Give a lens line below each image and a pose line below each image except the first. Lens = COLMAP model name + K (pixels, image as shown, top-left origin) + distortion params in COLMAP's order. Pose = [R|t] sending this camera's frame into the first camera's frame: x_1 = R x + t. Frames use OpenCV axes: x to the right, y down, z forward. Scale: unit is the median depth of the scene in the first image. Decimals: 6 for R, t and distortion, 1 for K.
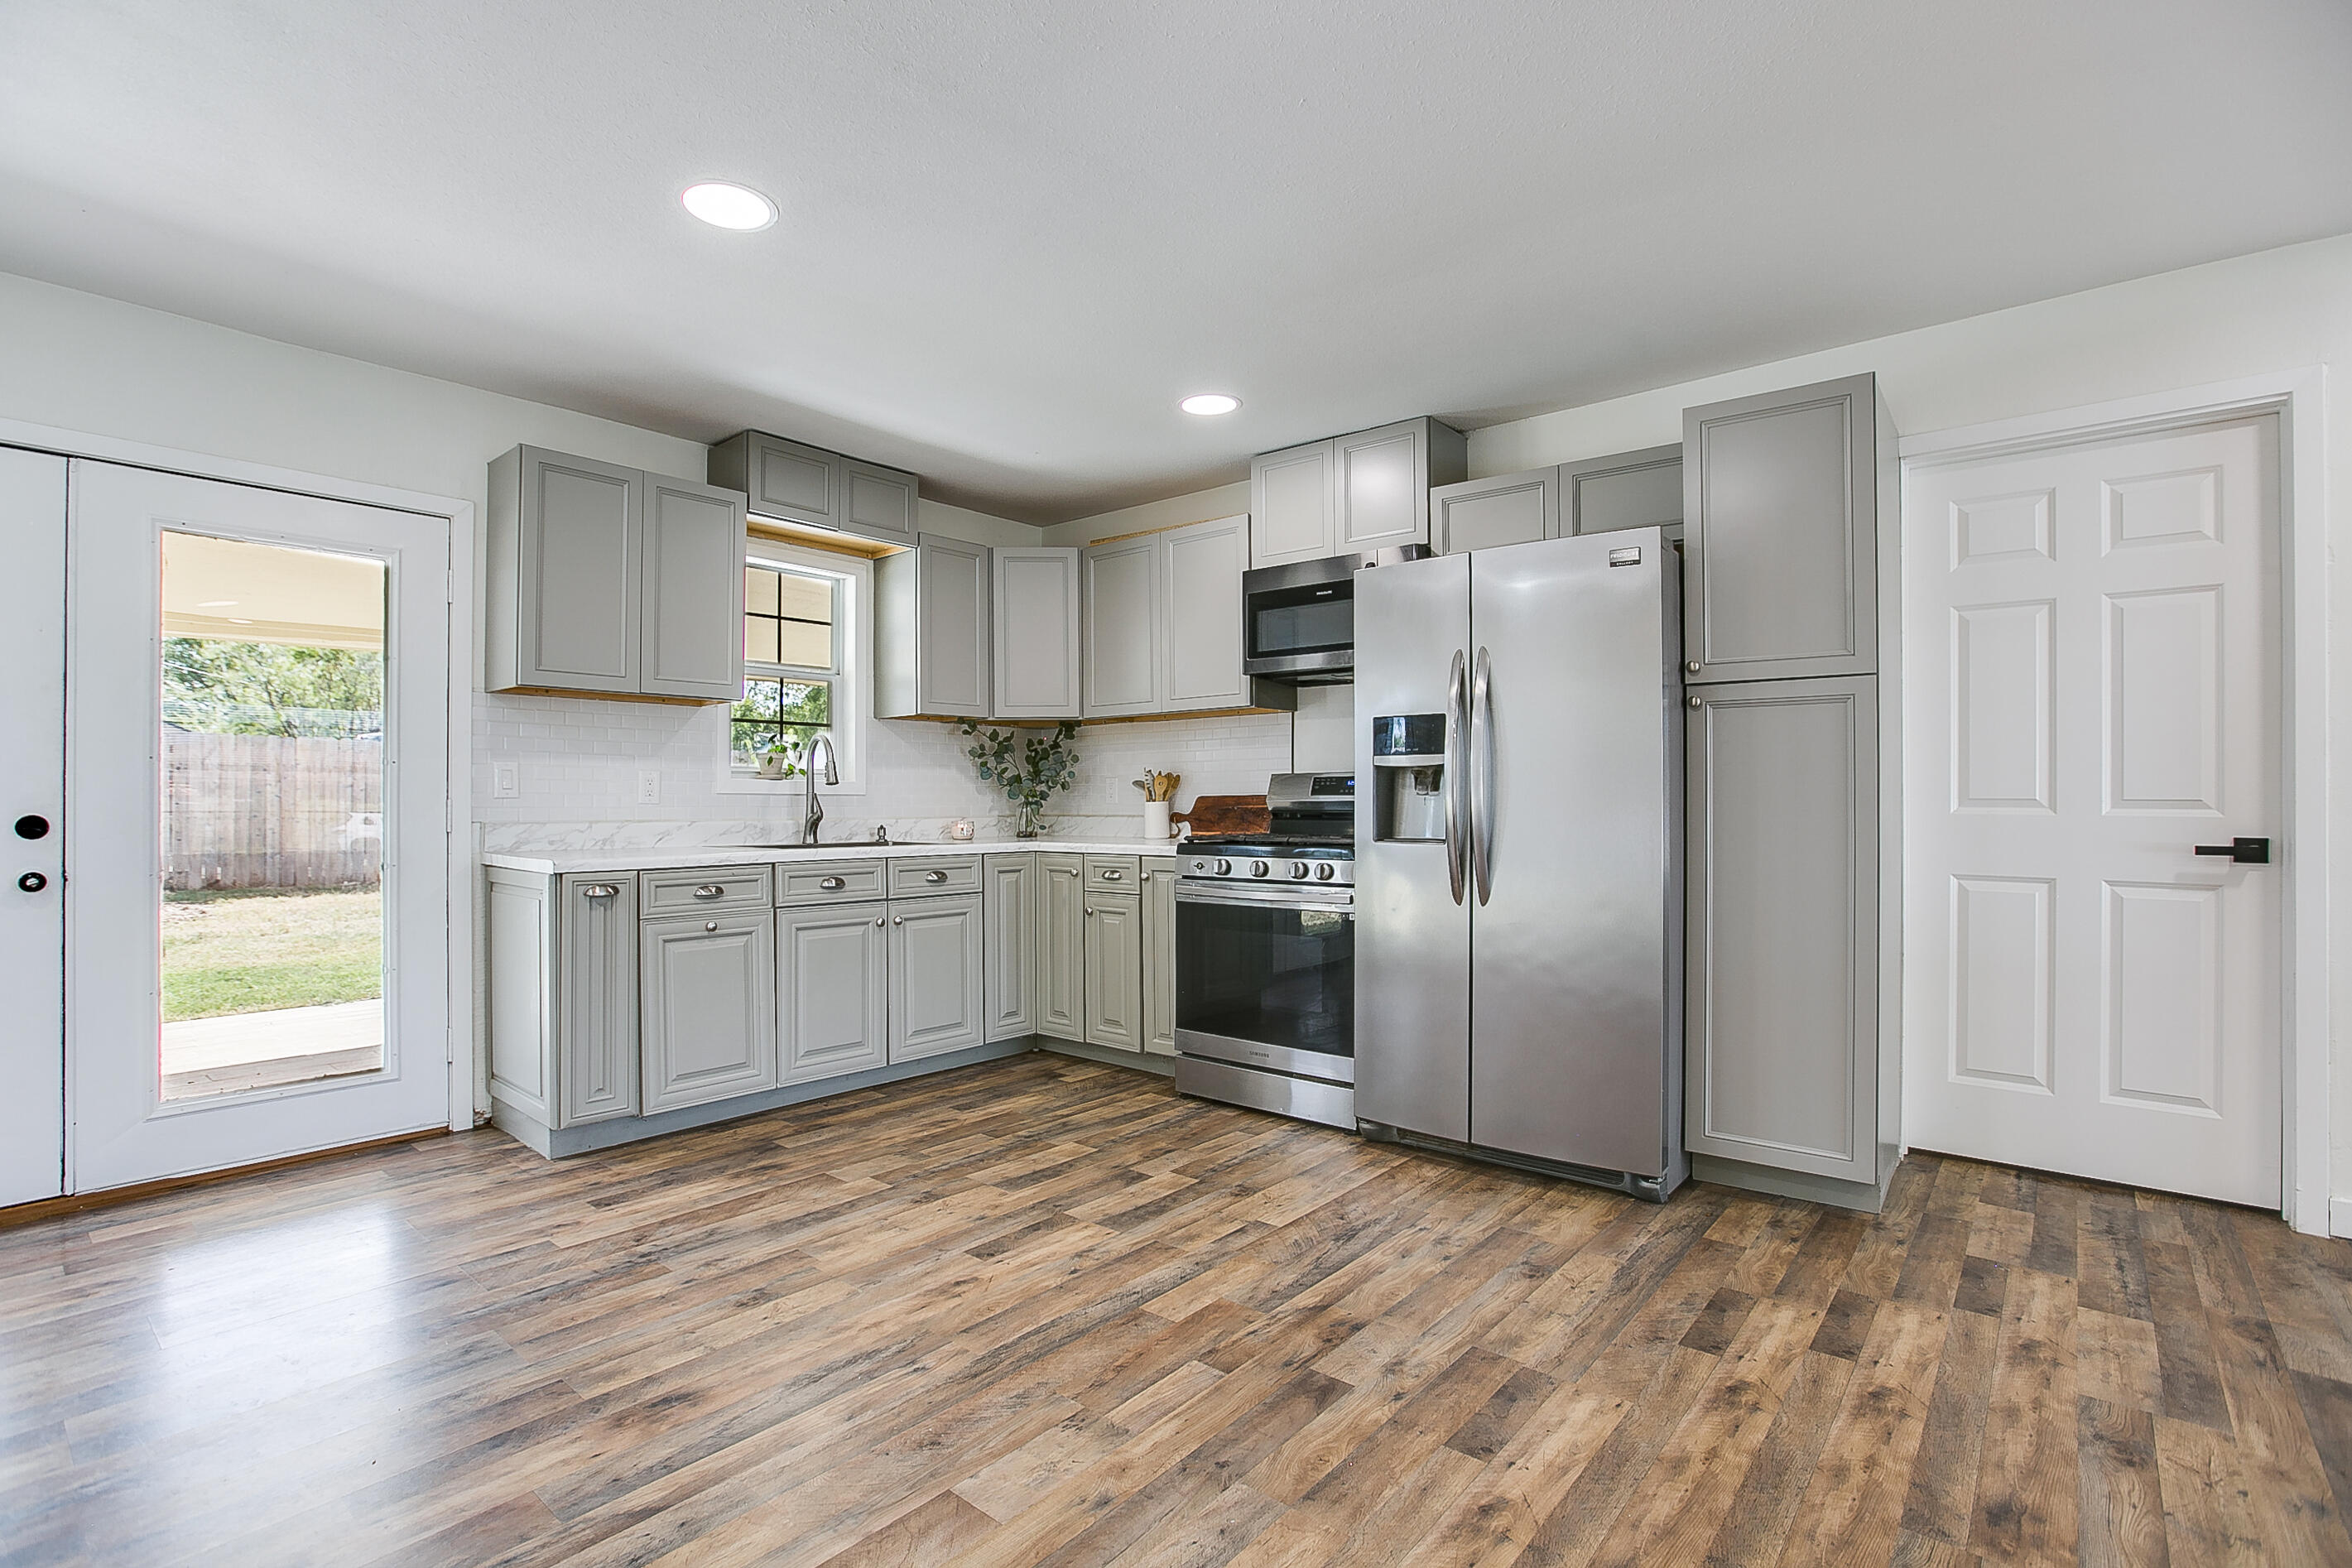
lens RADIAL K [[1097.2, 0, 1174.7], [0, 1097.2, 784.6], [0, 0, 1]] dist [-0.047421, 0.013693]
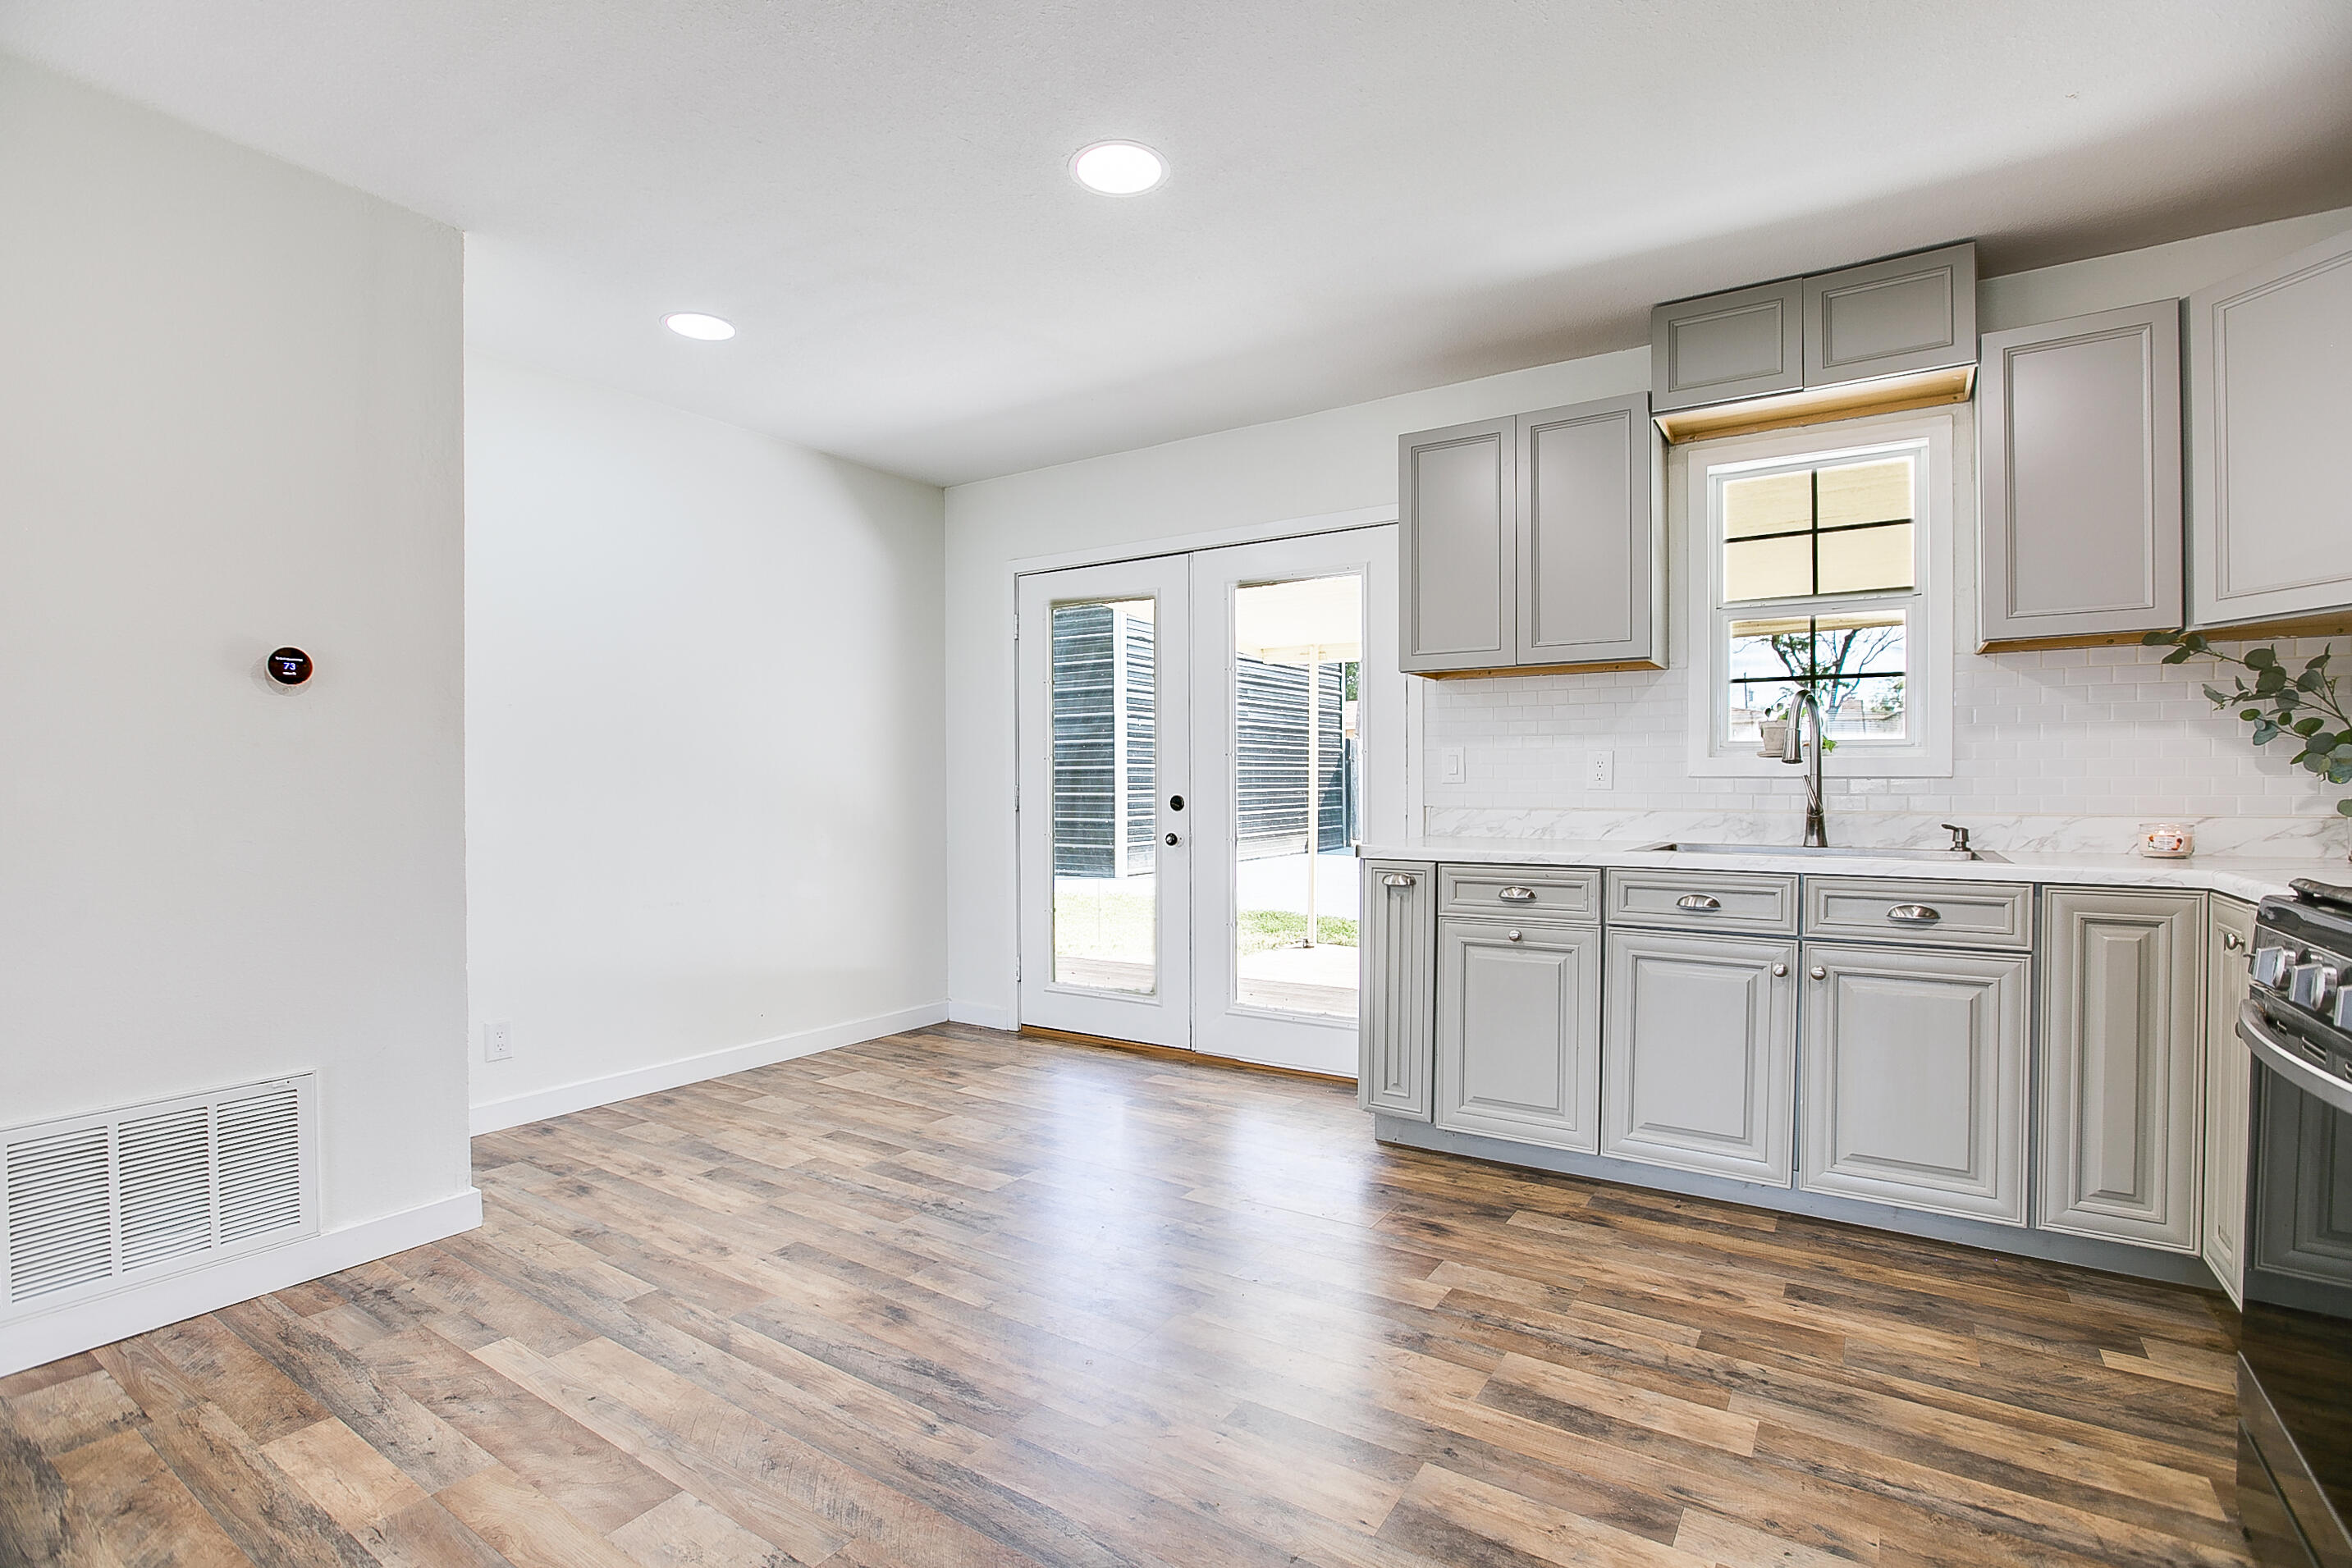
lens RADIAL K [[1101.9, 0, 1182.7], [0, 1101.9, 794.2], [0, 0, 1]] dist [-0.030797, 0.002773]
pose [[0.111300, 0.010811, -0.993728, 0.444167], [0.019111, 0.999733, 0.013017, 0.004748], [0.993603, -0.020440, 0.111064, 0.730006]]
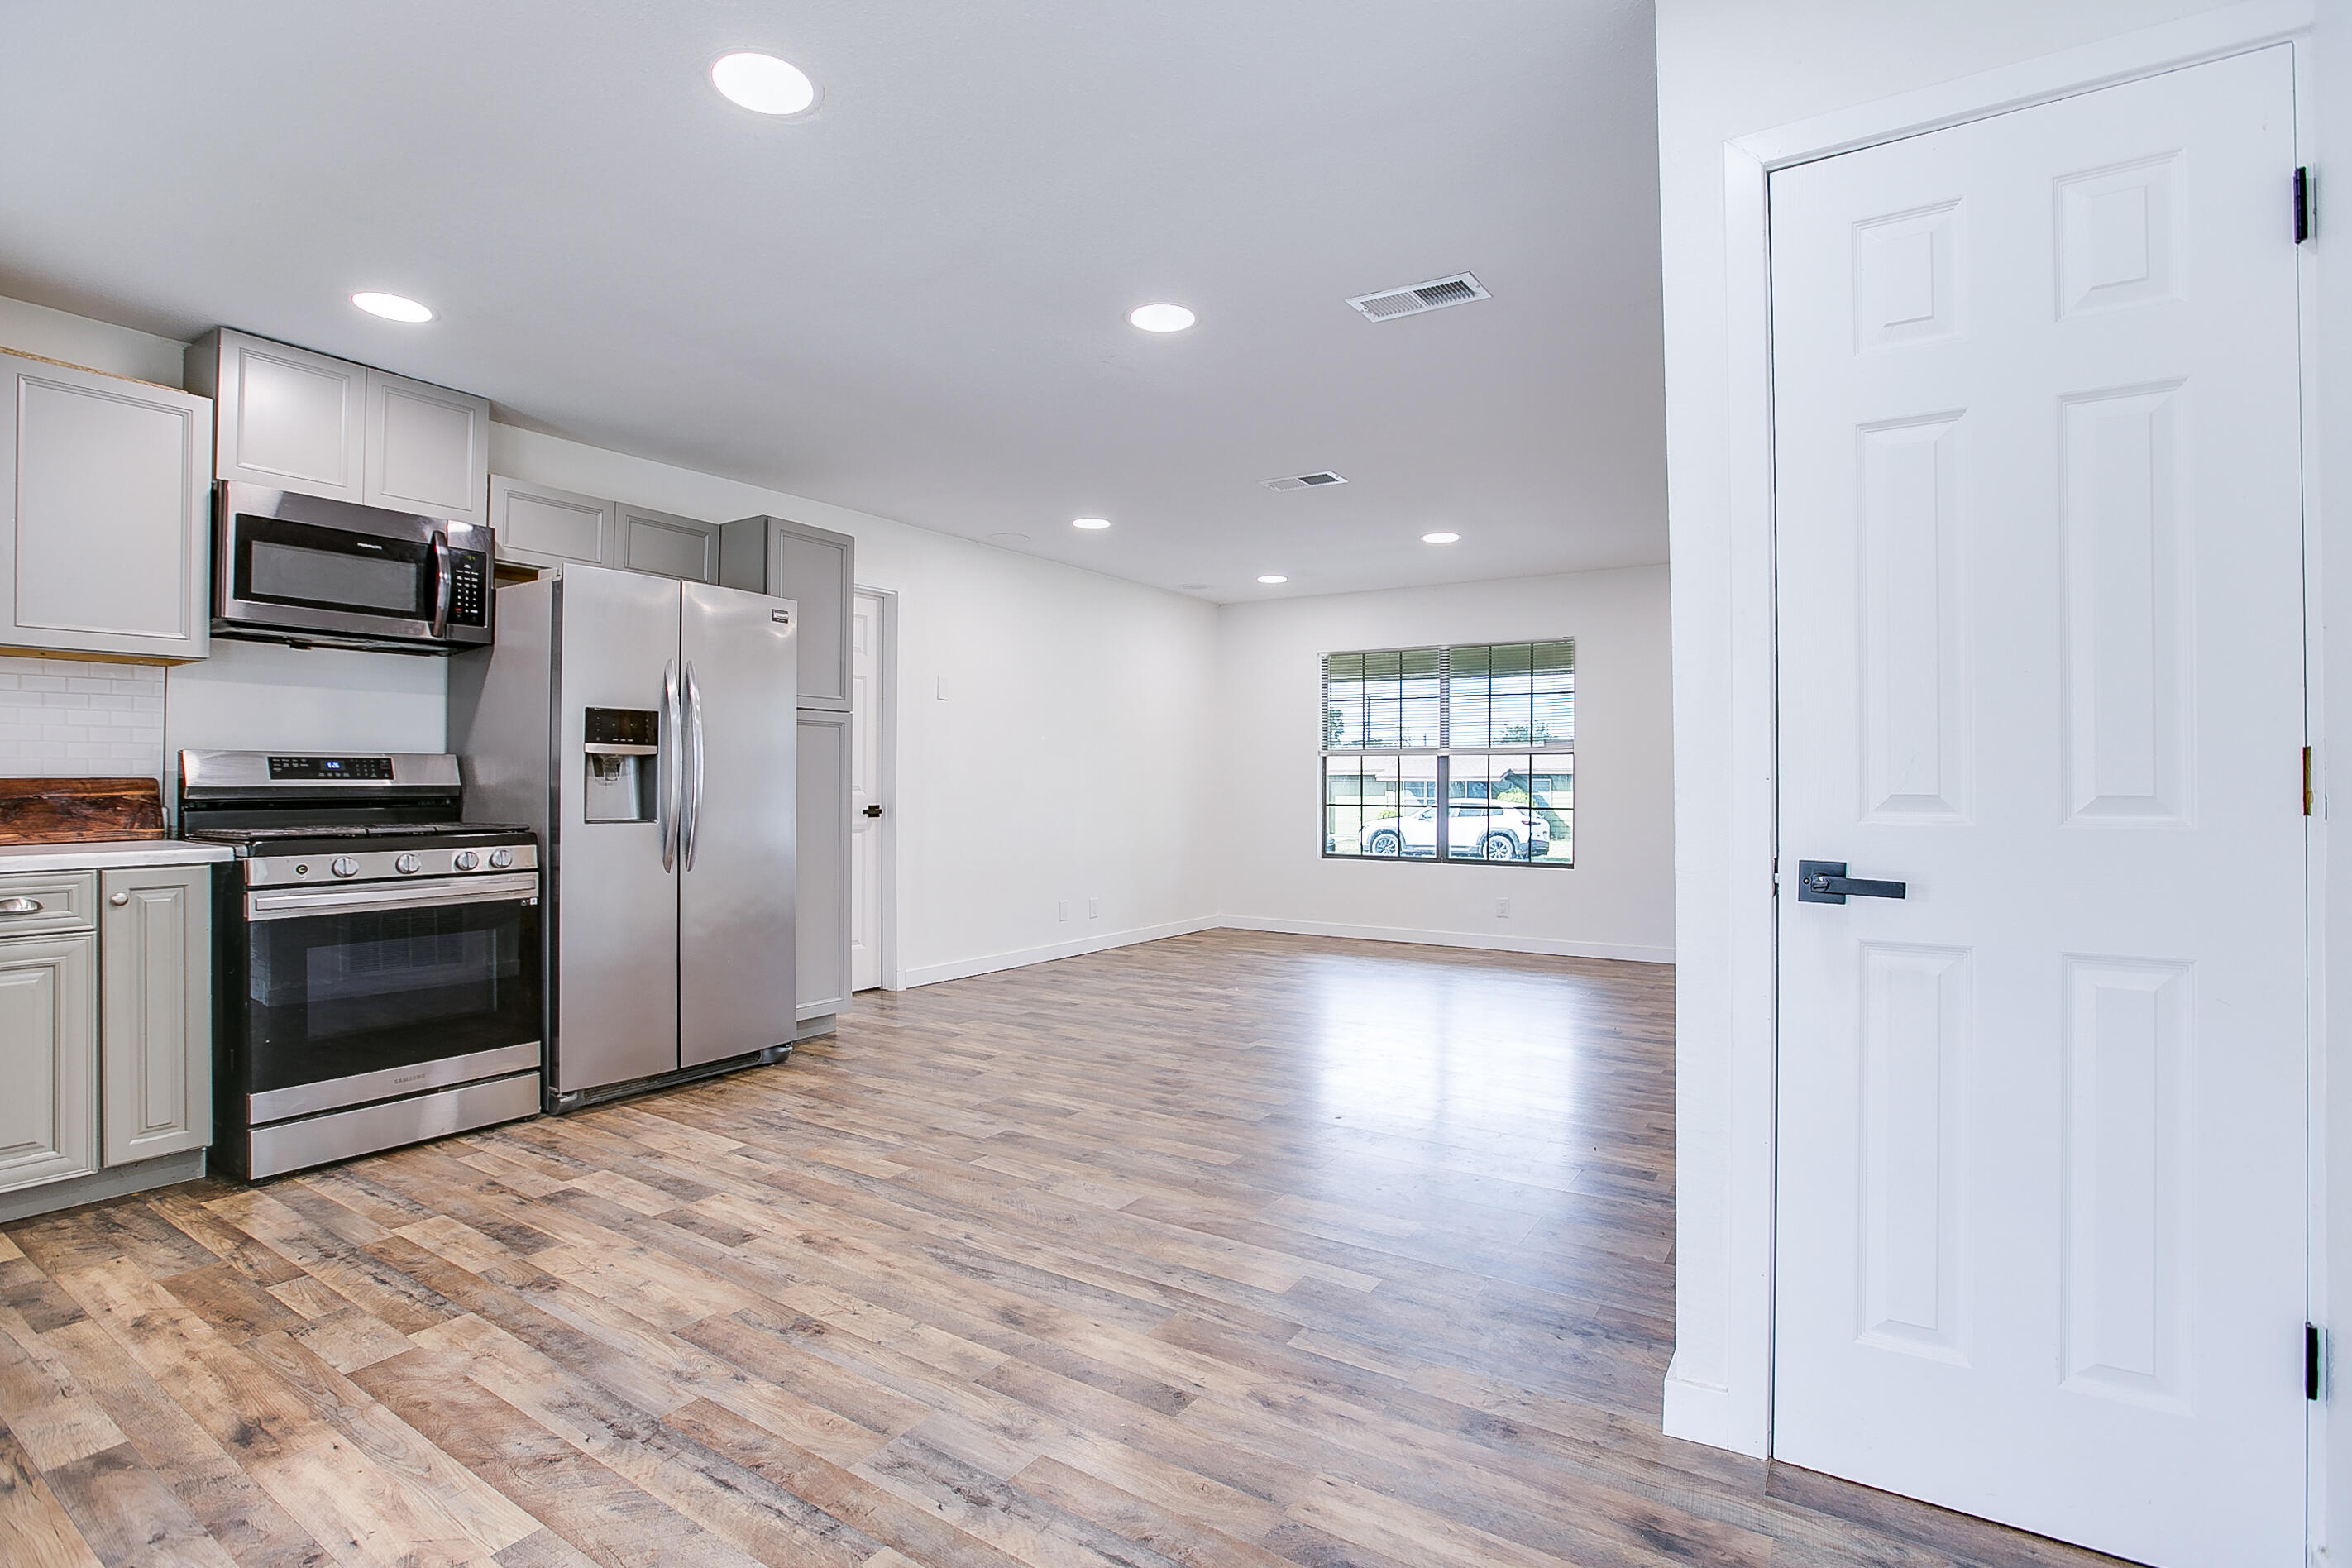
lens RADIAL K [[1097.2, 0, 1183.7], [0, 1097.2, 775.2], [0, 0, 1]] dist [-0.047421, 0.013693]
pose [[-0.118147, 0.009082, 0.992955, -1.000281], [-0.014573, 0.999835, -0.010879, 0.007879], [-0.992889, -0.015756, -0.117995, 0.593002]]
